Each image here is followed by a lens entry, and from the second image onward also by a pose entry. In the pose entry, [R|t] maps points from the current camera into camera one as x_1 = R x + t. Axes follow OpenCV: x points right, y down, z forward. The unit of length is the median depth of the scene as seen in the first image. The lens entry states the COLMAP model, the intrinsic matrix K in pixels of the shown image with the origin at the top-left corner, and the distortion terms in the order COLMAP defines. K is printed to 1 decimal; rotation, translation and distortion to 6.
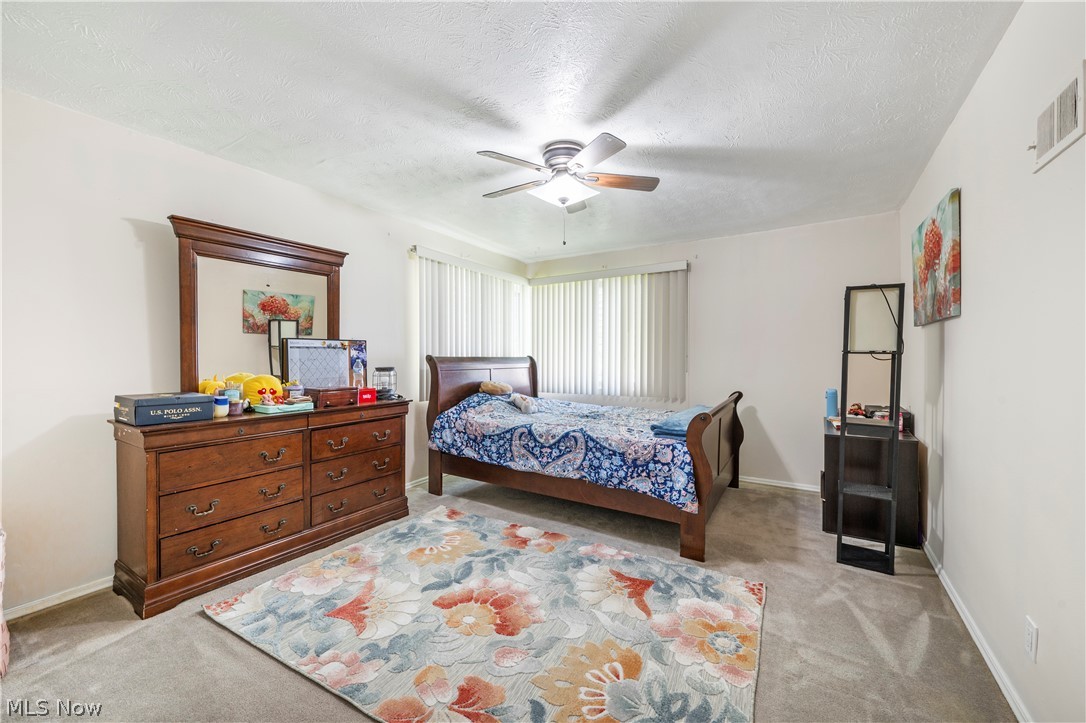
lens RADIAL K [[442.3, 0, 545.0], [0, 442.3, 359.9], [0, 0, 1]] dist [0.000403, 0.000017]
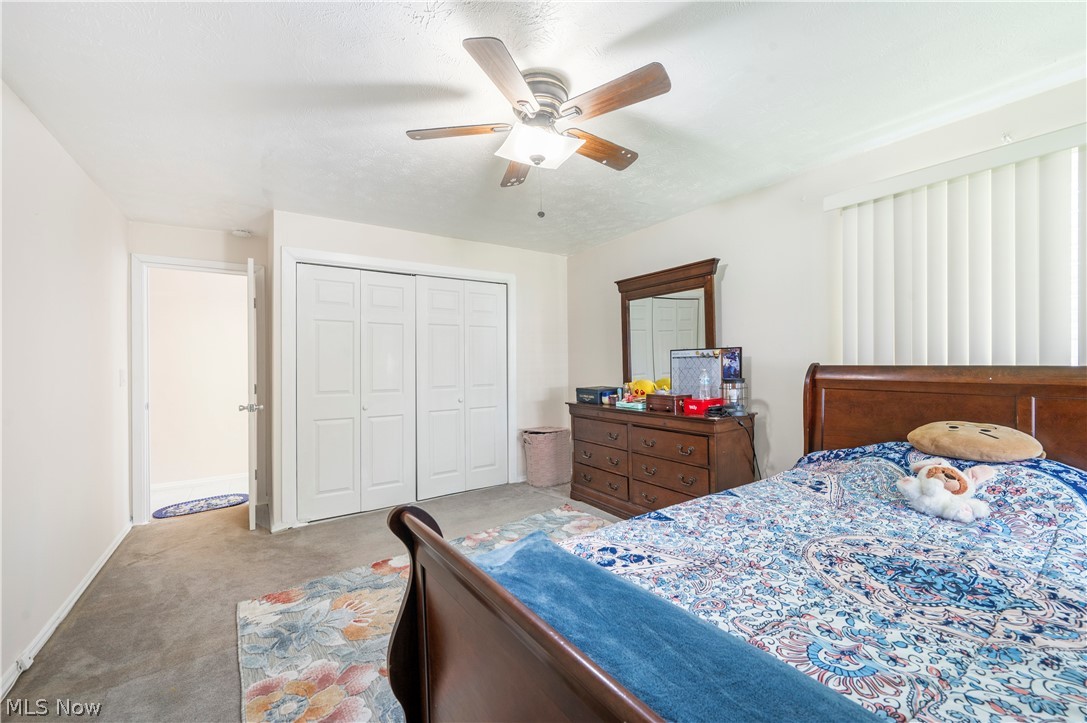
lens RADIAL K [[430.2, 0, 544.9], [0, 430.2, 366.2], [0, 0, 1]] dist [-0.000487, -0.000002]
pose [[-0.409438, 0.009244, -0.912291, 0.576120], [0.003420, 0.999957, 0.008597, -0.015866], [0.912331, 0.000400, -0.409453, 1.082245]]
